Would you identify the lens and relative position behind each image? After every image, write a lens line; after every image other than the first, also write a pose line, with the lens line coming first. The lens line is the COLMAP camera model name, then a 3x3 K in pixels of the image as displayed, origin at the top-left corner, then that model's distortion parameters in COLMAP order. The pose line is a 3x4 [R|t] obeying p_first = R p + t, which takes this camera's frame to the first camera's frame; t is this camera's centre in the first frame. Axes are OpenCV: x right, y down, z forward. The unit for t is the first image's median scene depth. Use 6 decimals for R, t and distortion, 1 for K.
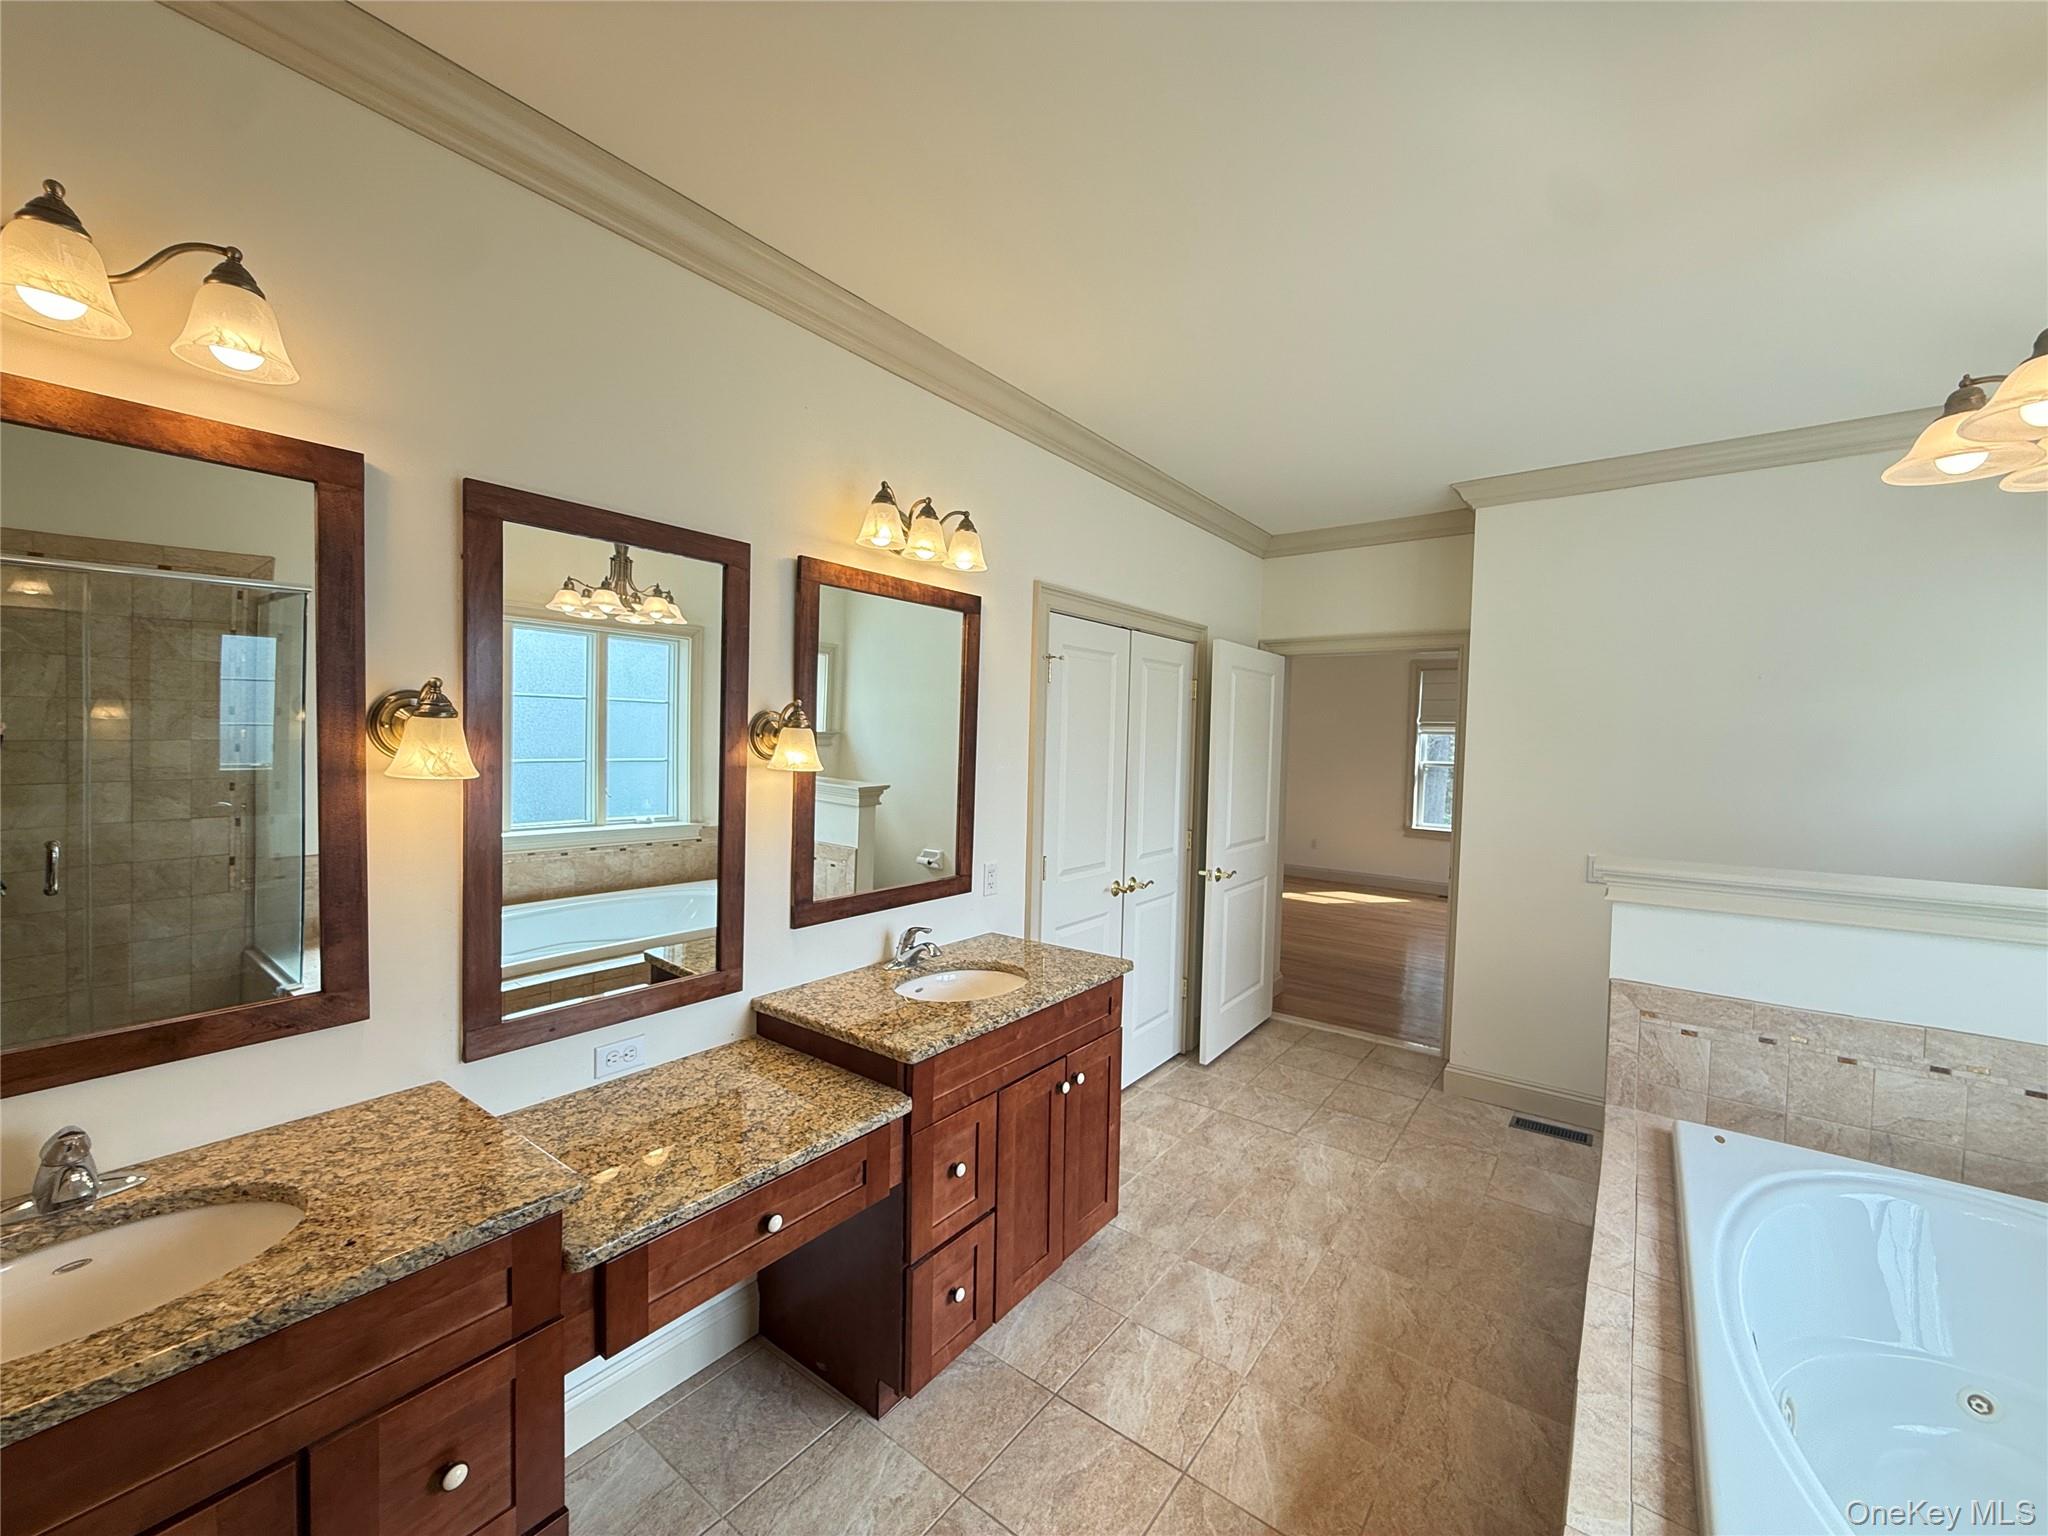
lens RADIAL K [[816.5, 0, 1021.7], [0, 816.5, 765.6], [0, 0, 1]] dist [-0.001774, 0.000501]
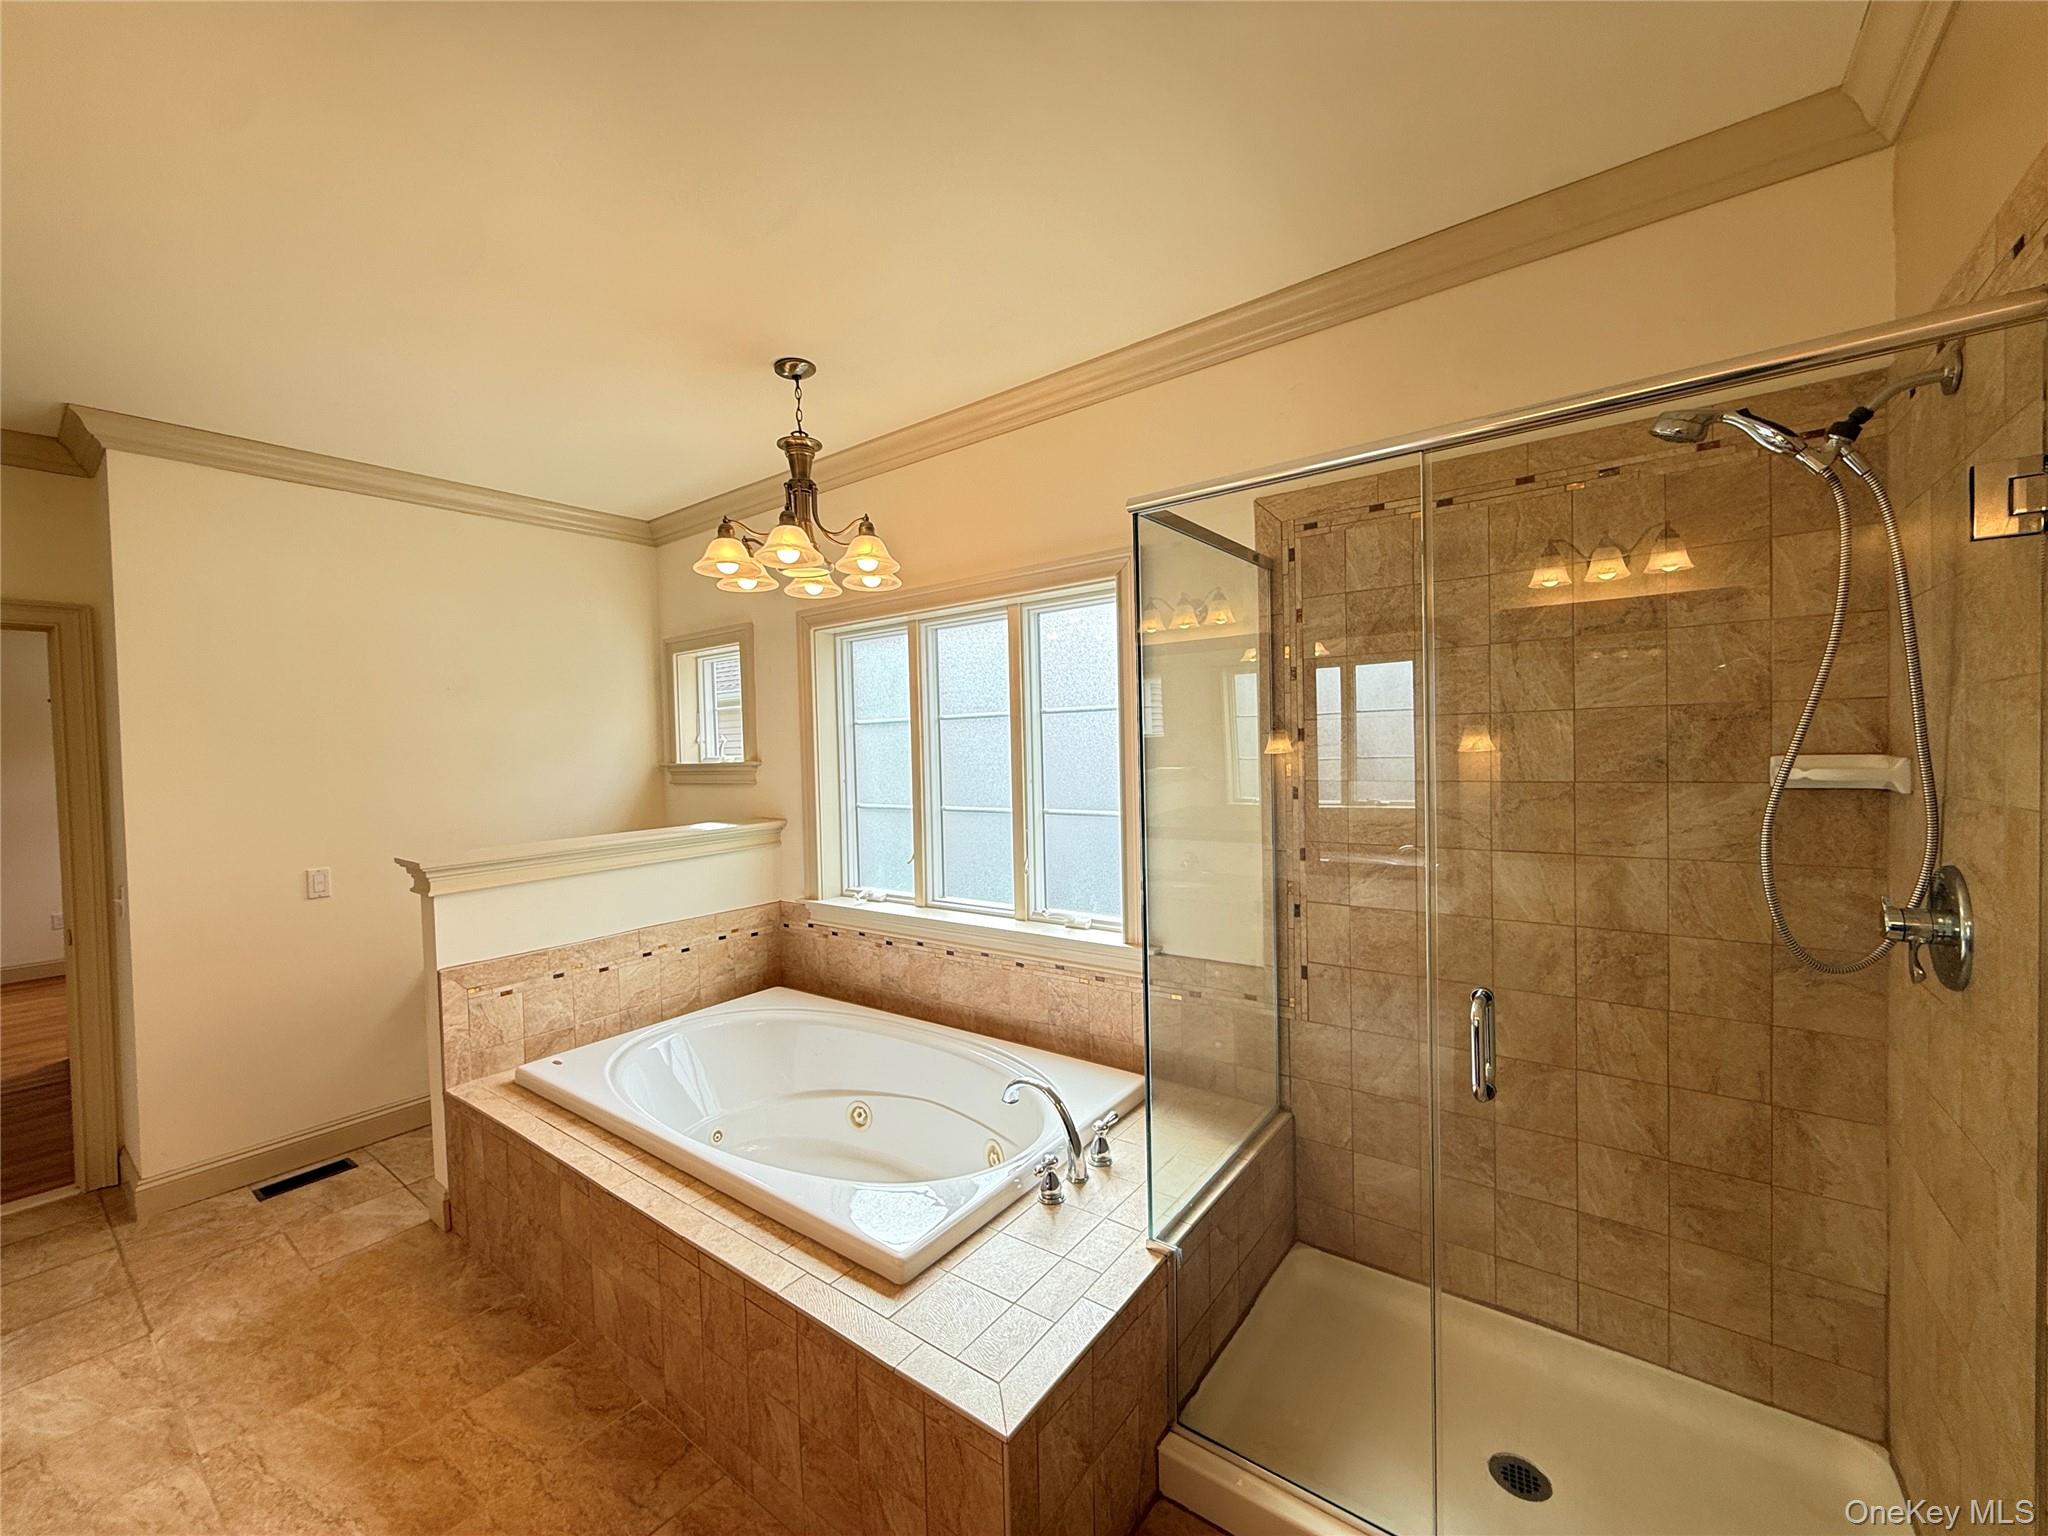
lens RADIAL K [[816.5, 0, 1016.8], [0, 816.5, 764.8], [0, 0, 1]] dist [-0.001774, 0.000501]
pose [[-0.003671, -0.042620, 0.999085, -0.353968], [0.061397, 0.997197, 0.042765, -0.000656], [-0.998107, 0.061498, -0.001044, 0.277247]]
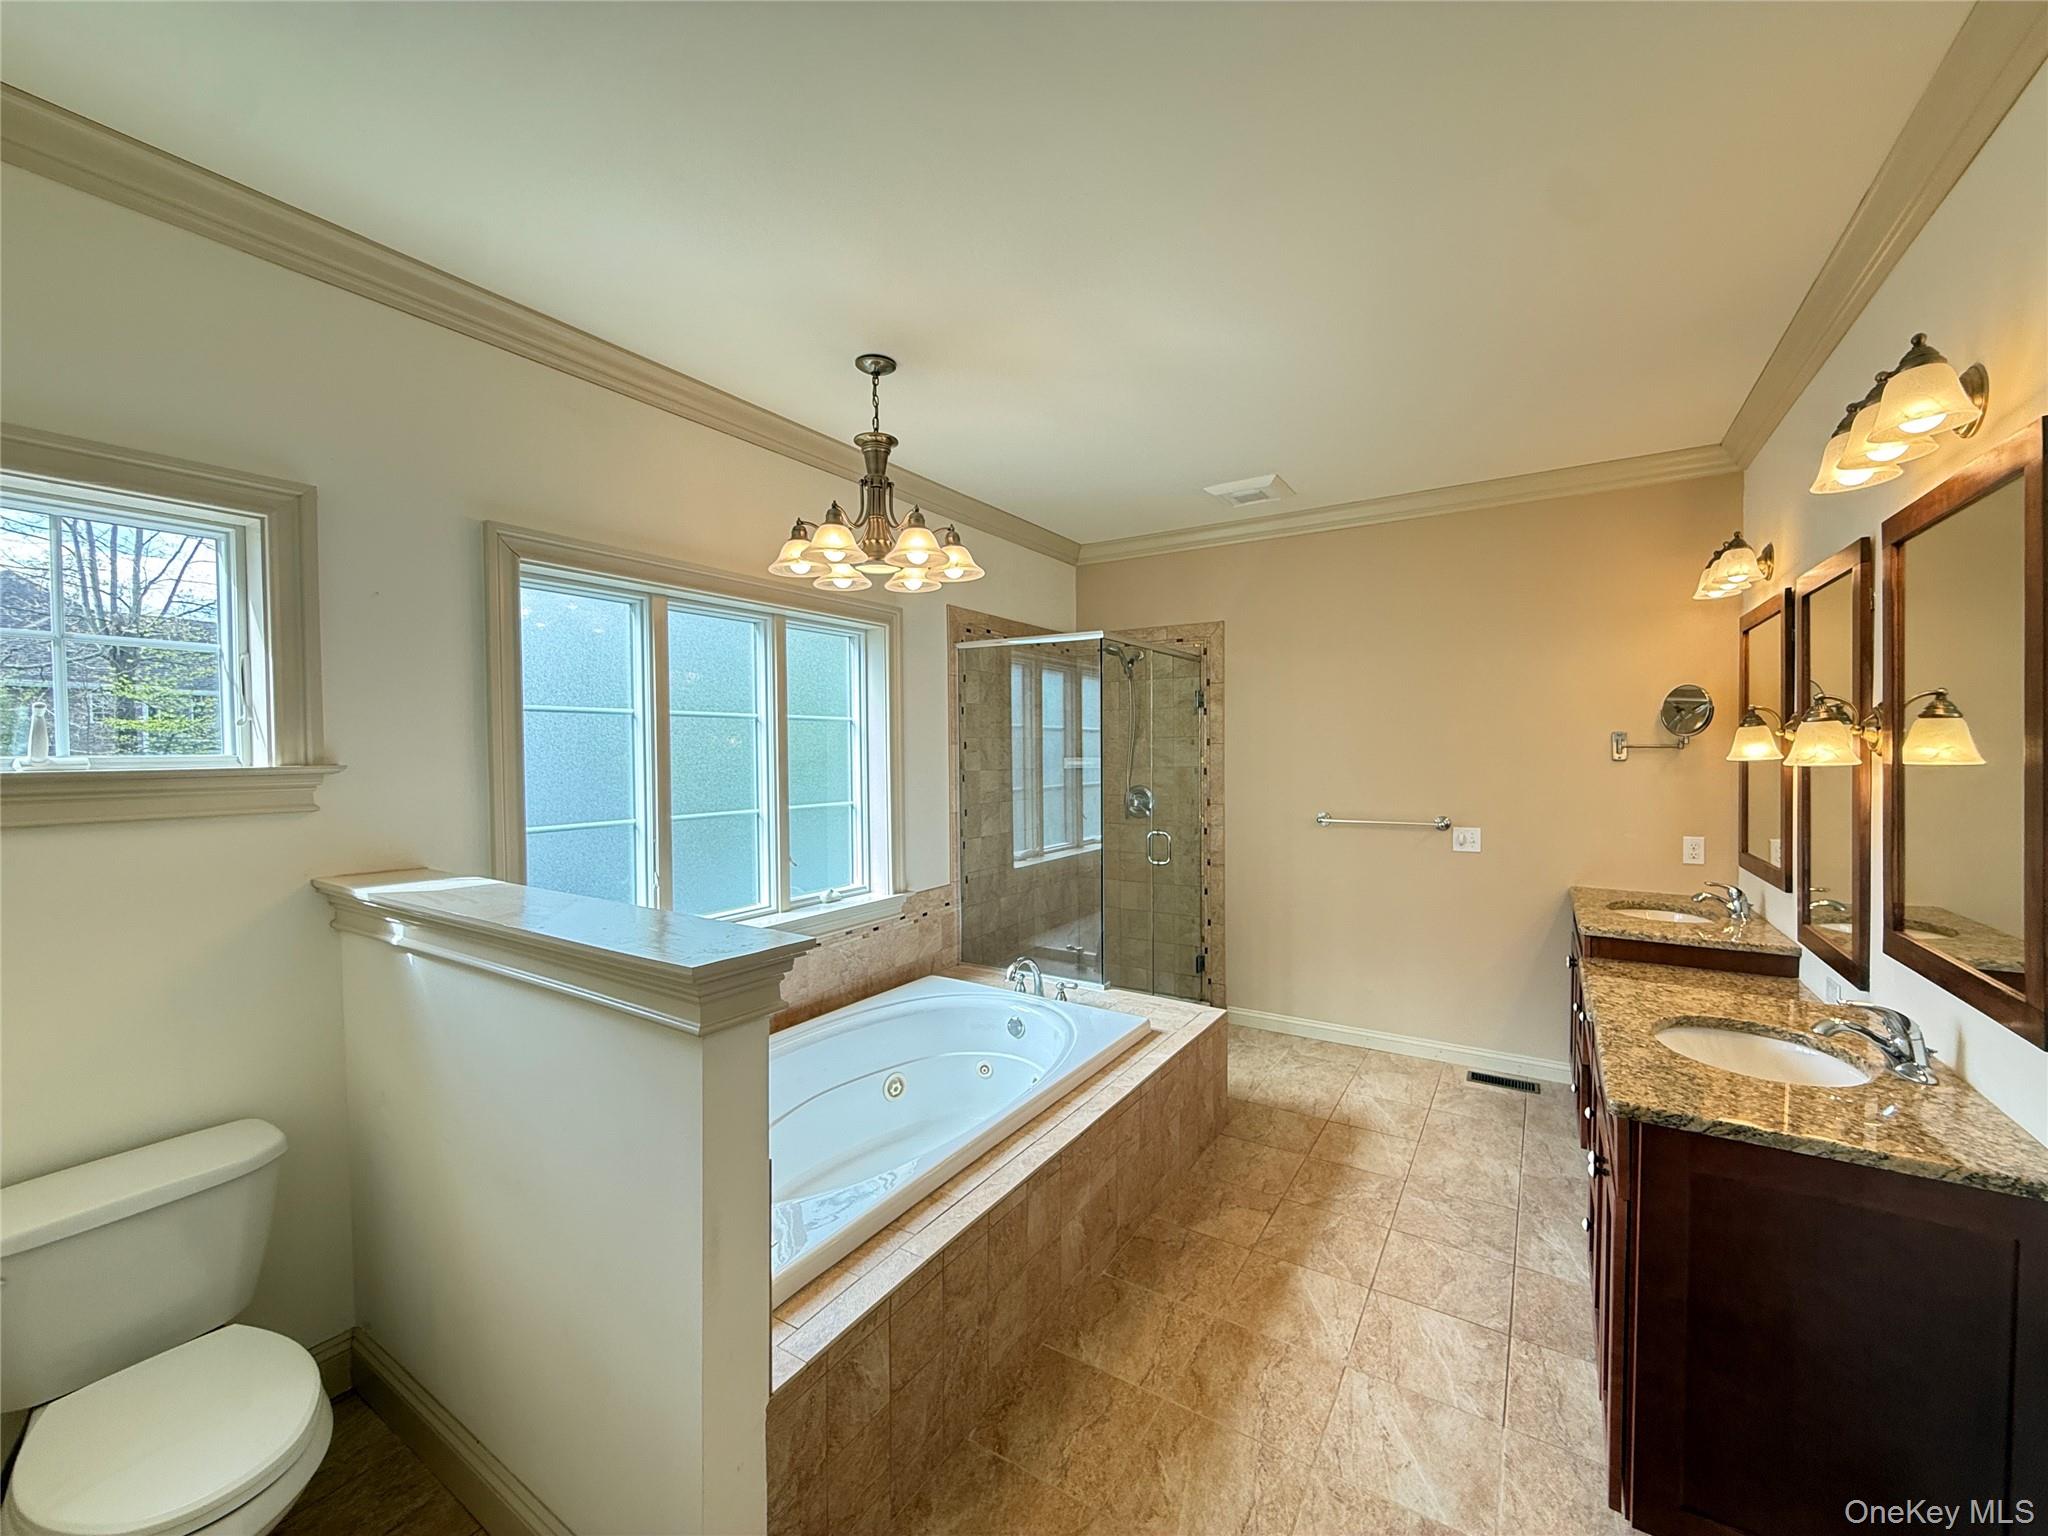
lens RADIAL K [[816.5, 0, 1019.8], [0, 816.5, 764.2], [0, 0, 1]] dist [-0.001774, 0.000501]
pose [[-0.996629, -0.012995, -0.081010, 0.680407], [-0.017240, 0.998502, 0.051927, -0.026729], [0.080214, 0.053149, -0.995360, 1.714967]]
